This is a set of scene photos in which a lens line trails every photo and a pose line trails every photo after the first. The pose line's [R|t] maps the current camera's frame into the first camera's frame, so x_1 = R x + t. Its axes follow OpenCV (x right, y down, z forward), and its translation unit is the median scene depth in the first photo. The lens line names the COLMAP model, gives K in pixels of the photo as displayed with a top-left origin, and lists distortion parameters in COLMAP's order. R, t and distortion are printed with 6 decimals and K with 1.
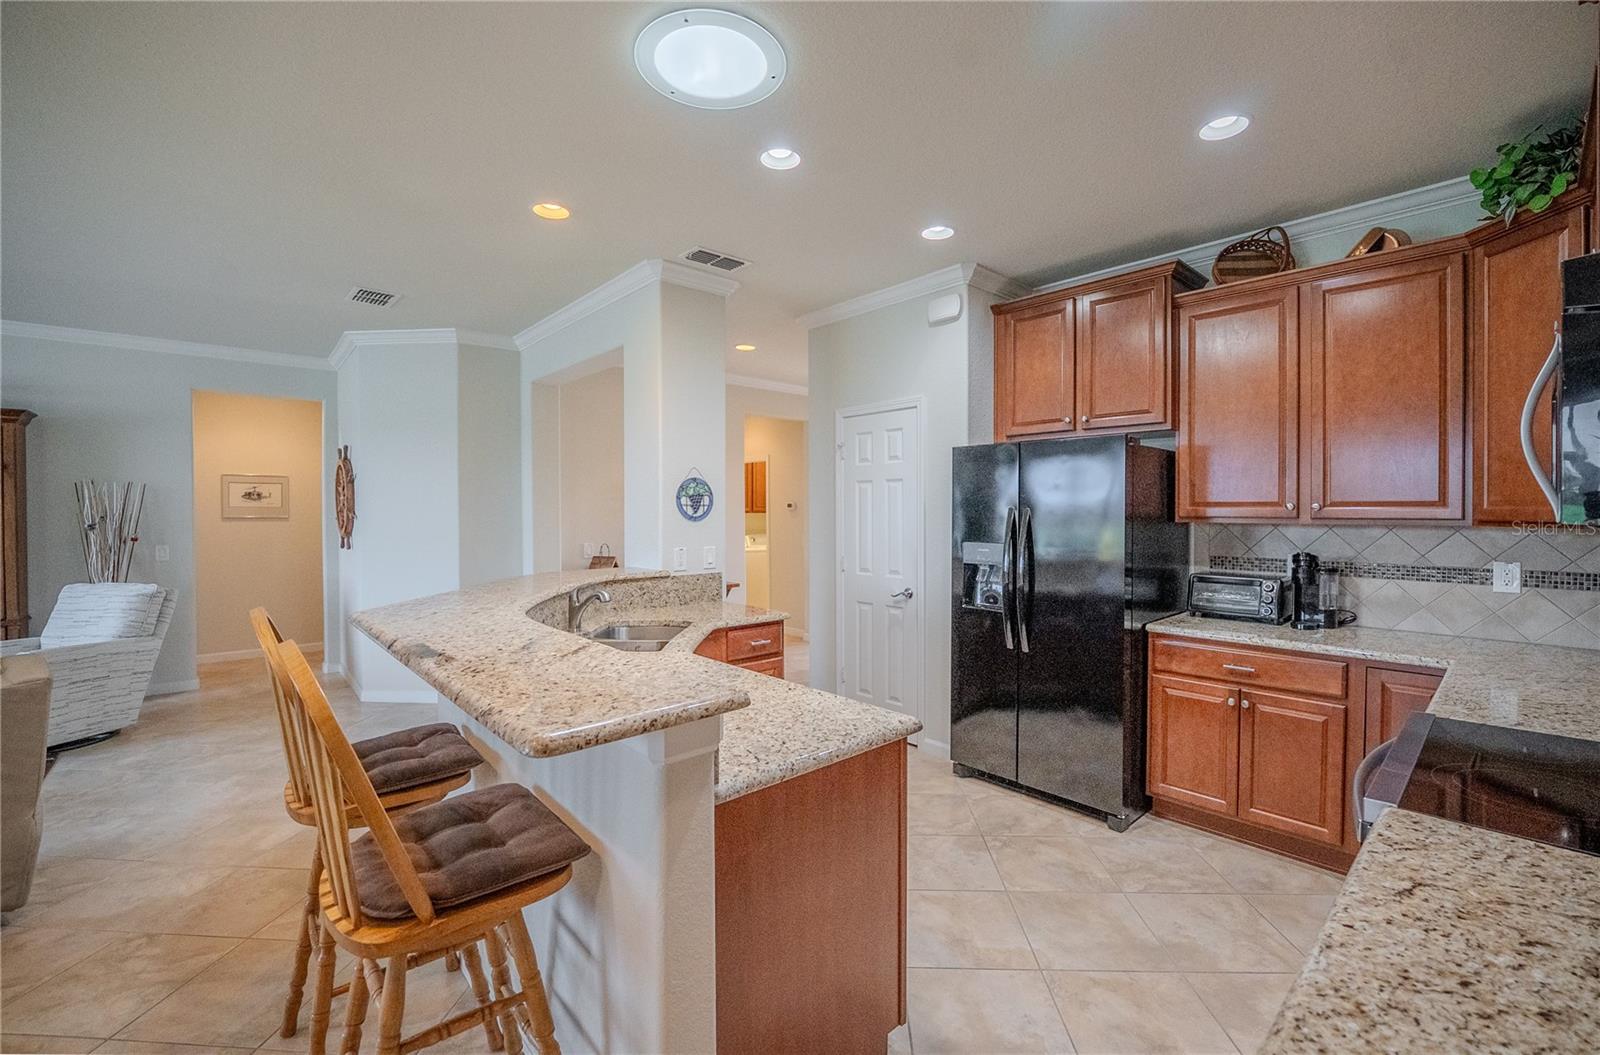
lens RADIAL K [[660.1, 0, 823.5], [0, 660.1, 519.5], [0, 0, 1]] dist [-0.024440, 0.002179]
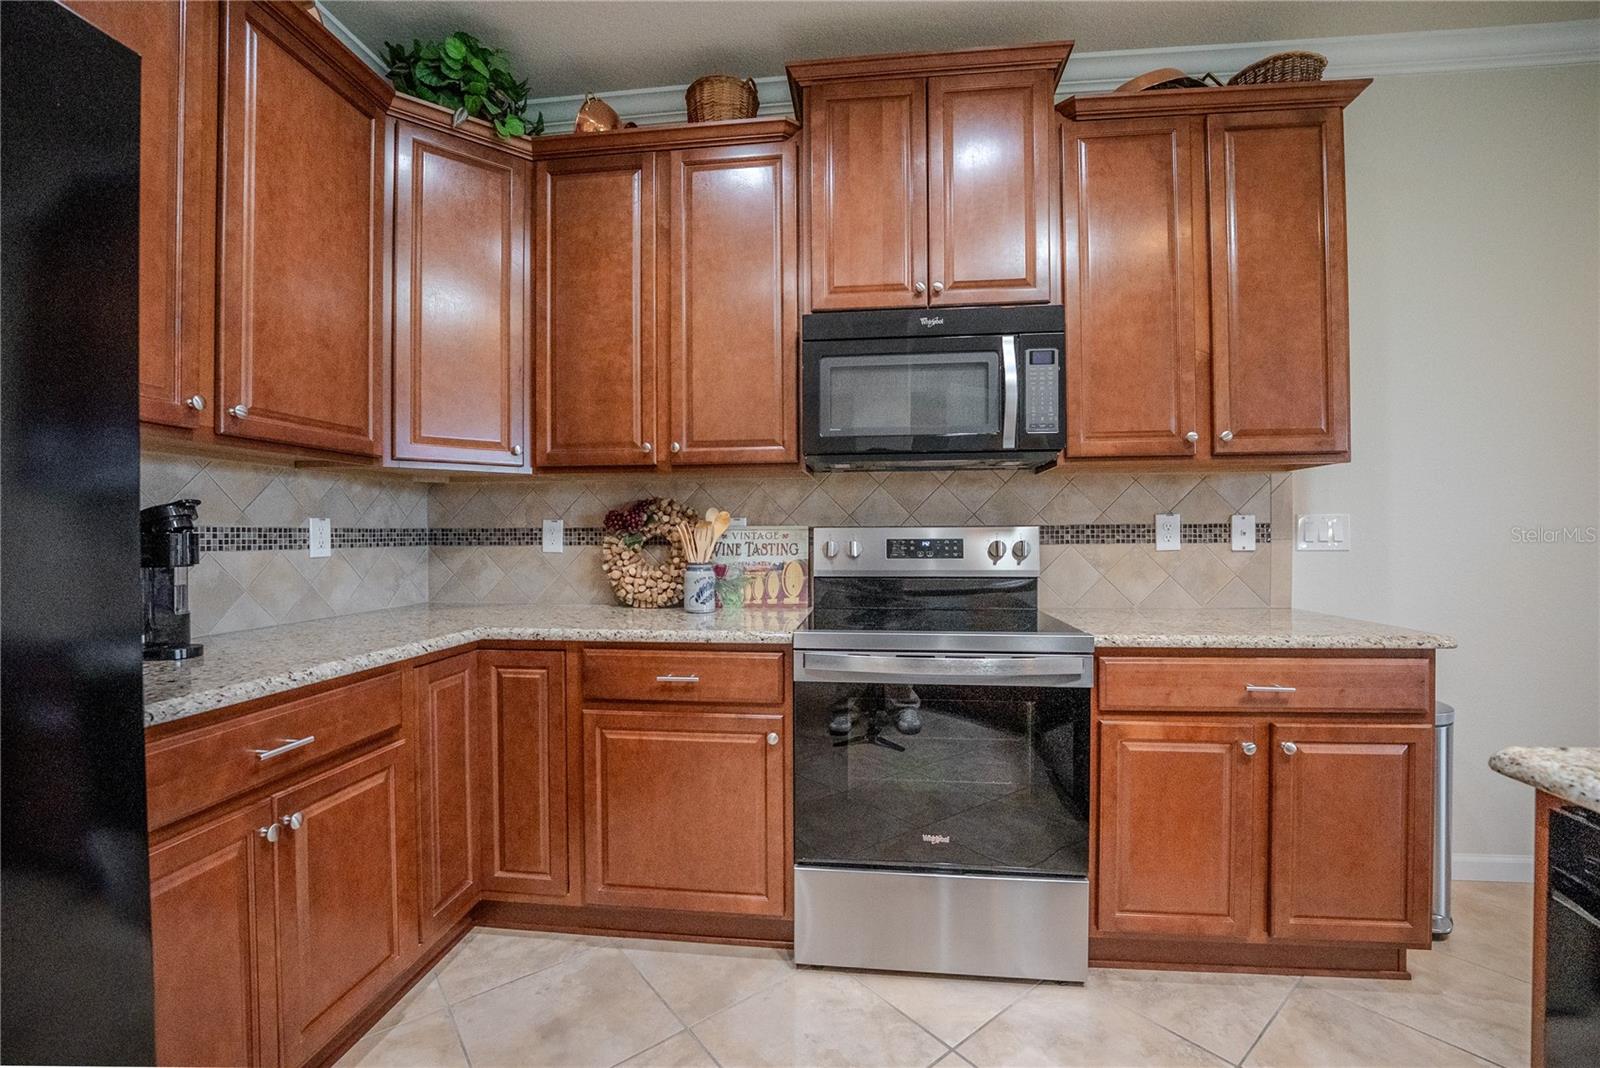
lens RADIAL K [[666.4, 0, 803.9], [0, 666.4, 537.1], [0, 0, 1]] dist [-0.025077, 0.001767]
pose [[-0.635811, 0.000439, 0.771844, 0.057090], [0.018676, 0.999716, 0.014816, 0.078664], [-0.771619, 0.023835, -0.635639, 0.939477]]
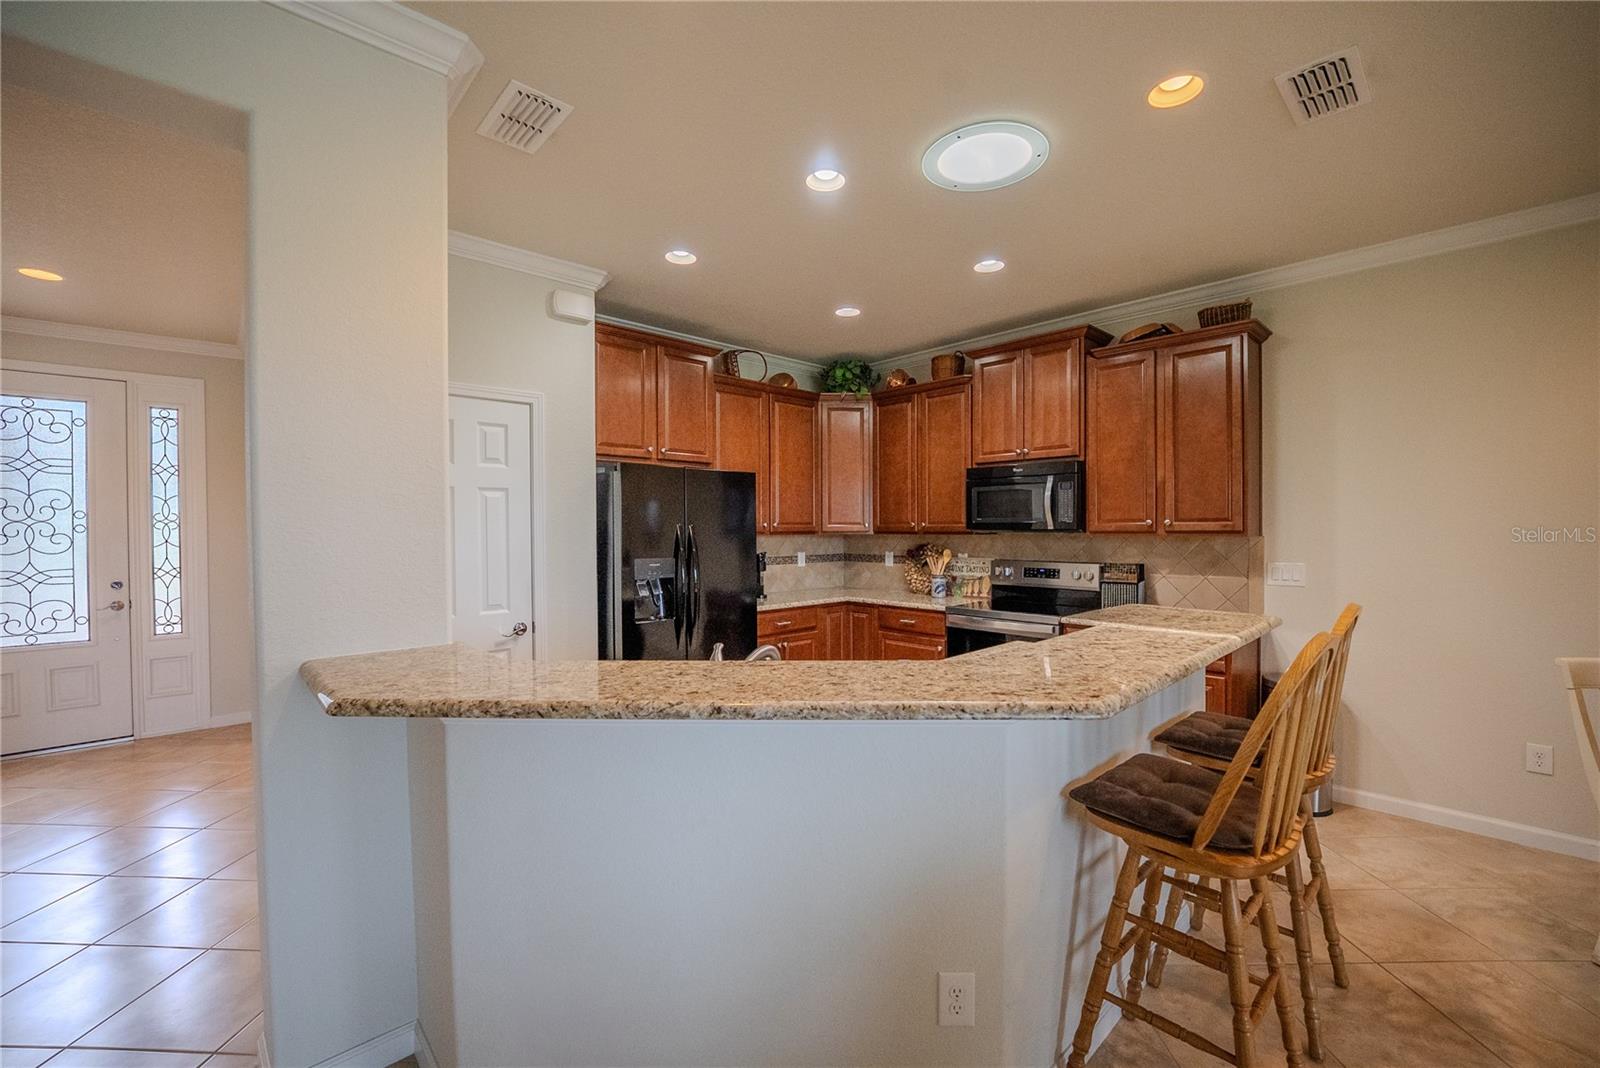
lens RADIAL K [[666.4, 0, 806.8], [0, 666.4, 536.8], [0, 0, 1]] dist [-0.025077, 0.001767]
pose [[-0.002570, -0.012361, 0.999920, -0.947438], [0.021948, 0.999682, 0.012415, -0.006414], [-0.999756, 0.021978, -0.002298, 0.879450]]
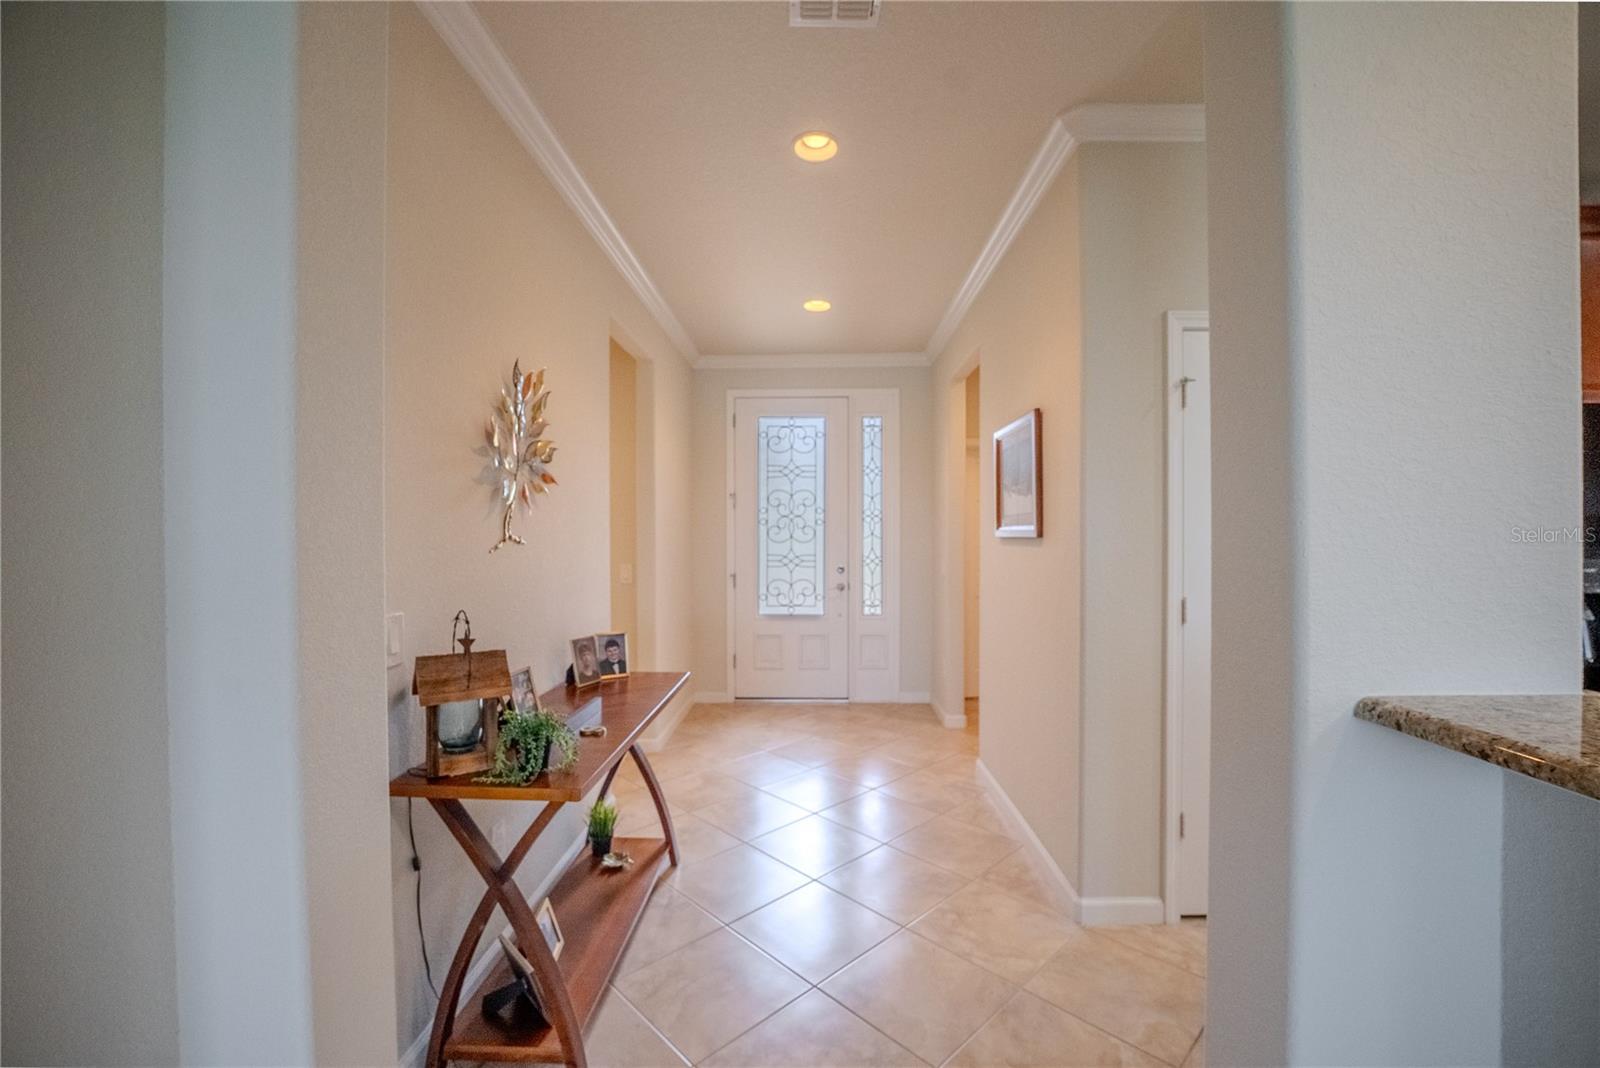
lens RADIAL K [[666.4, 0, 796.6], [0, 666.4, 539.0], [0, 0, 1]] dist [-0.025077, 0.001767]
pose [[0.702970, -0.004161, 0.711207, -0.828809], [0.012131, 0.999908, -0.006140, 0.014391], [-0.711116, 0.012944, 0.702955, 1.275134]]
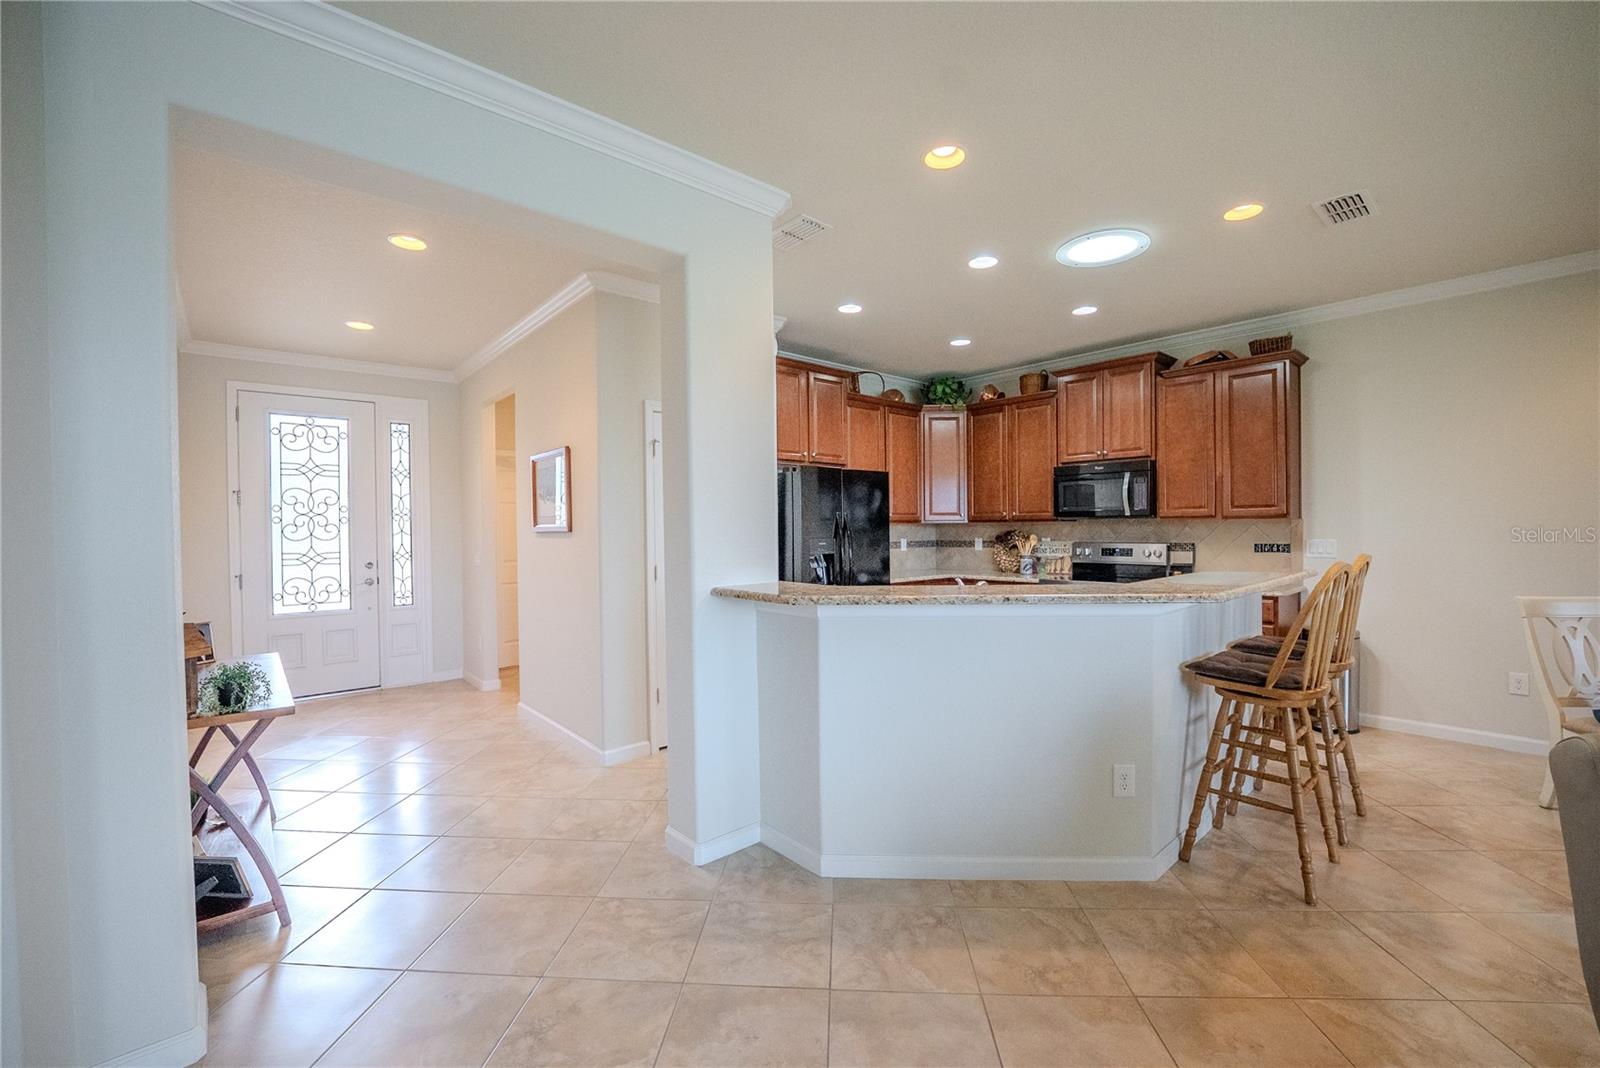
lens RADIAL K [[666.4, 0, 806.2], [0, 666.4, 536.7], [0, 0, 1]] dist [-0.025077, 0.001767]
pose [[0.034171, -0.012874, 0.999333, -1.309139], [0.027408, 0.999553, 0.011939, 0.017905], [-0.999040, 0.026982, 0.034508, 1.141033]]
